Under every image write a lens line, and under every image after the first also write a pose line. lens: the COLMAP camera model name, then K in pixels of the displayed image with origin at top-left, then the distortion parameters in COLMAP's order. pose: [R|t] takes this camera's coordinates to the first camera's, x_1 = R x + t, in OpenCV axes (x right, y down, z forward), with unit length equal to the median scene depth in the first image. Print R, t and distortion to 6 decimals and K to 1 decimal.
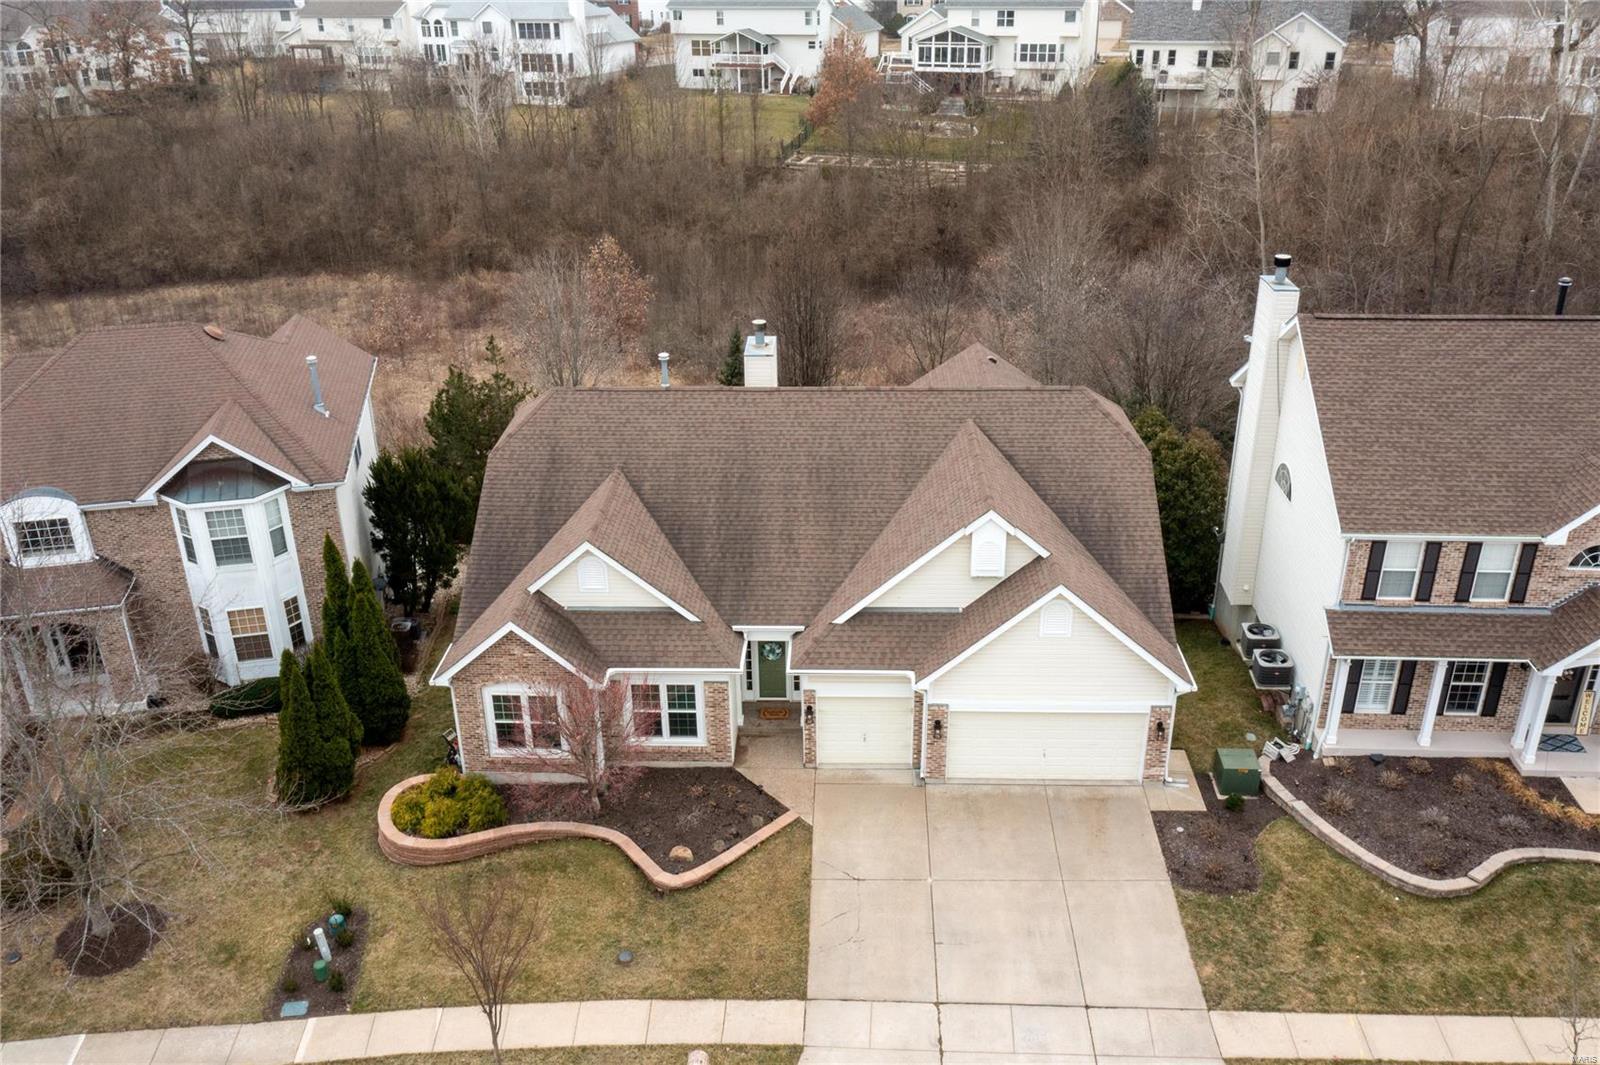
lens RADIAL K [[1266.0, 0, 805.1], [0, 1266.0, 523.3], [0, 0, 1]] dist [-0.003670, -0.011726]
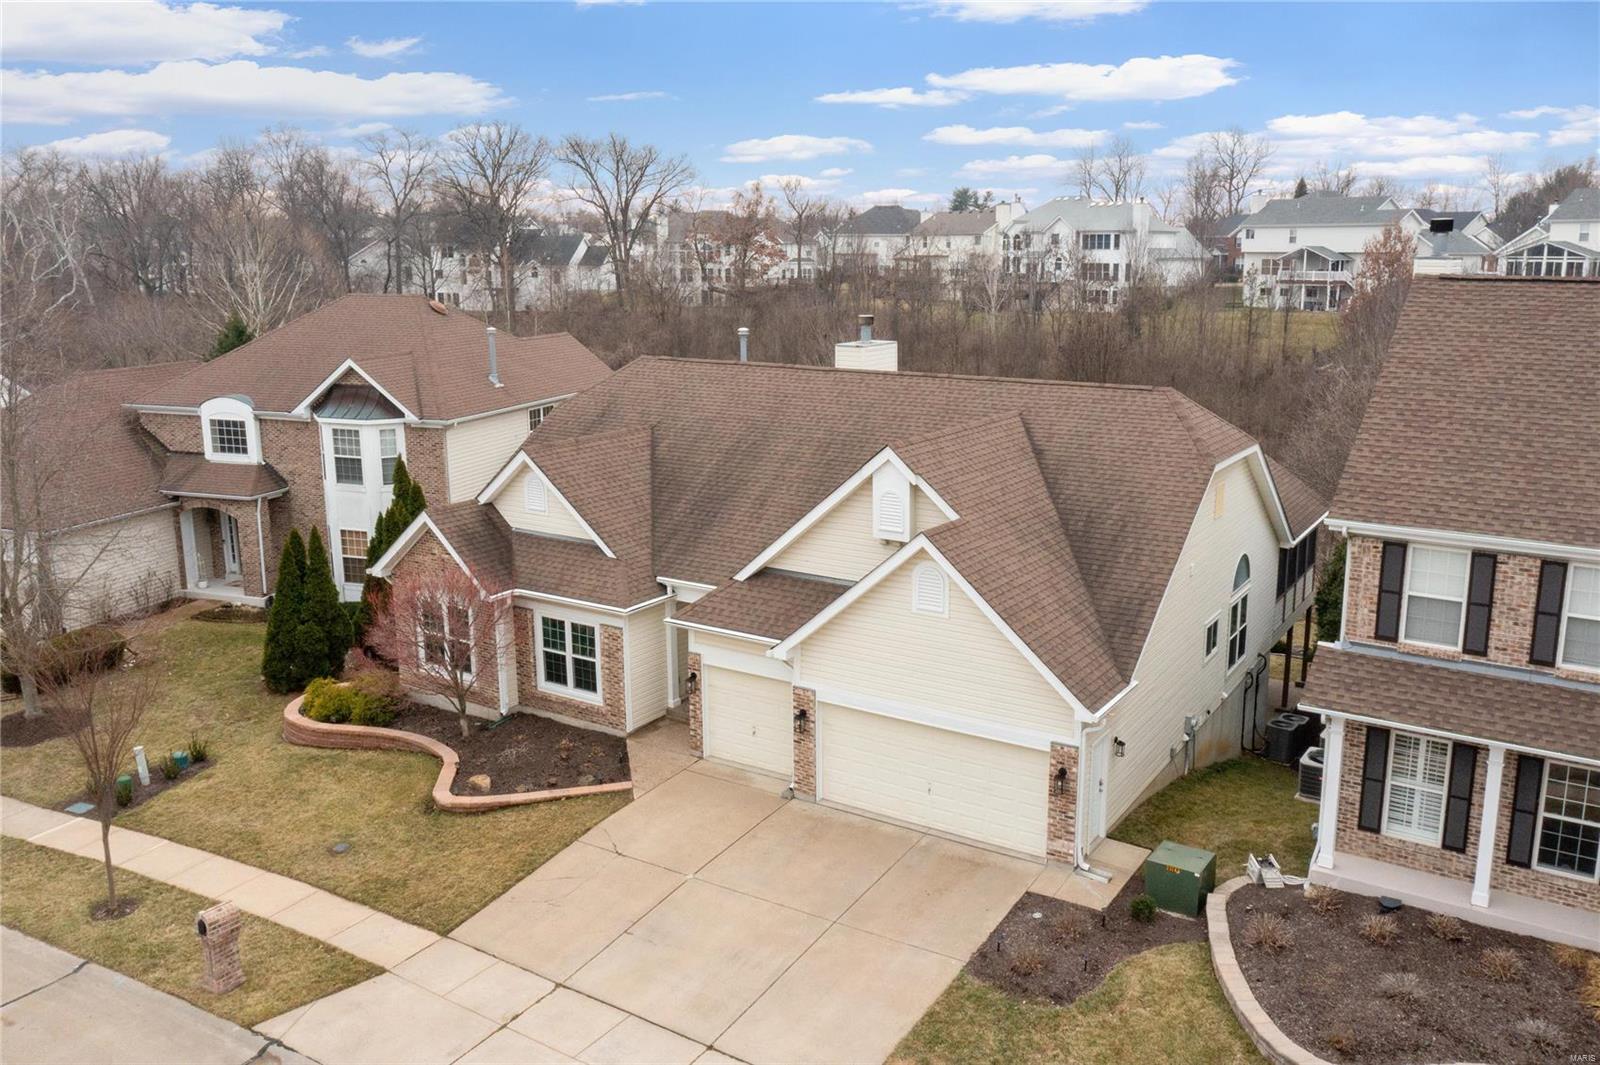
lens RADIAL K [[1266.0, 0, 836.5], [0, 1266.0, 518.3], [0, 0, 1]] dist [-0.003670, -0.011726]
pose [[0.871144, 0.118947, -0.476402, 0.480288], [-0.219128, 0.962421, -0.160399, 0.159698], [0.439421, 0.244124, 0.864473, 0.282472]]
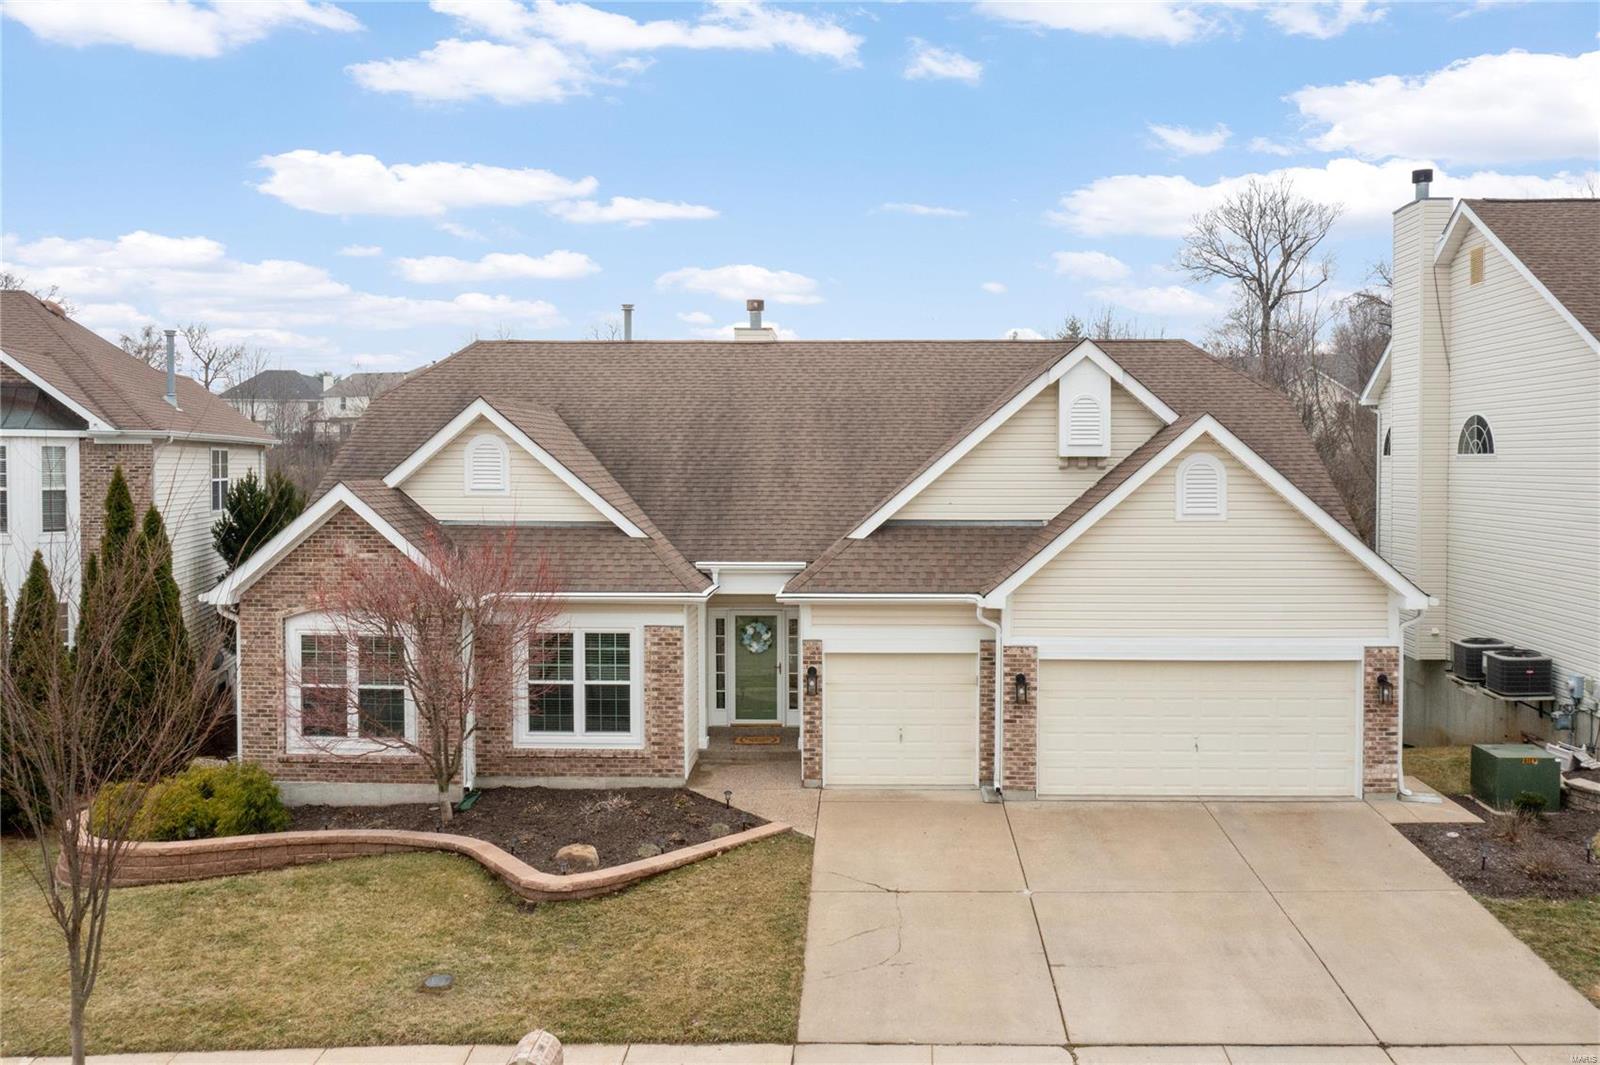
lens RADIAL K [[1266.0, 0, 835.7], [0, 1266.0, 484.4], [0, 0, 1]] dist [-0.003670, -0.011726]
pose [[0.999864, 0.011824, 0.011528, 0.006788], [-0.006269, 0.917621, -0.397408, 0.309585], [-0.015277, 0.397282, 0.917570, 0.393361]]
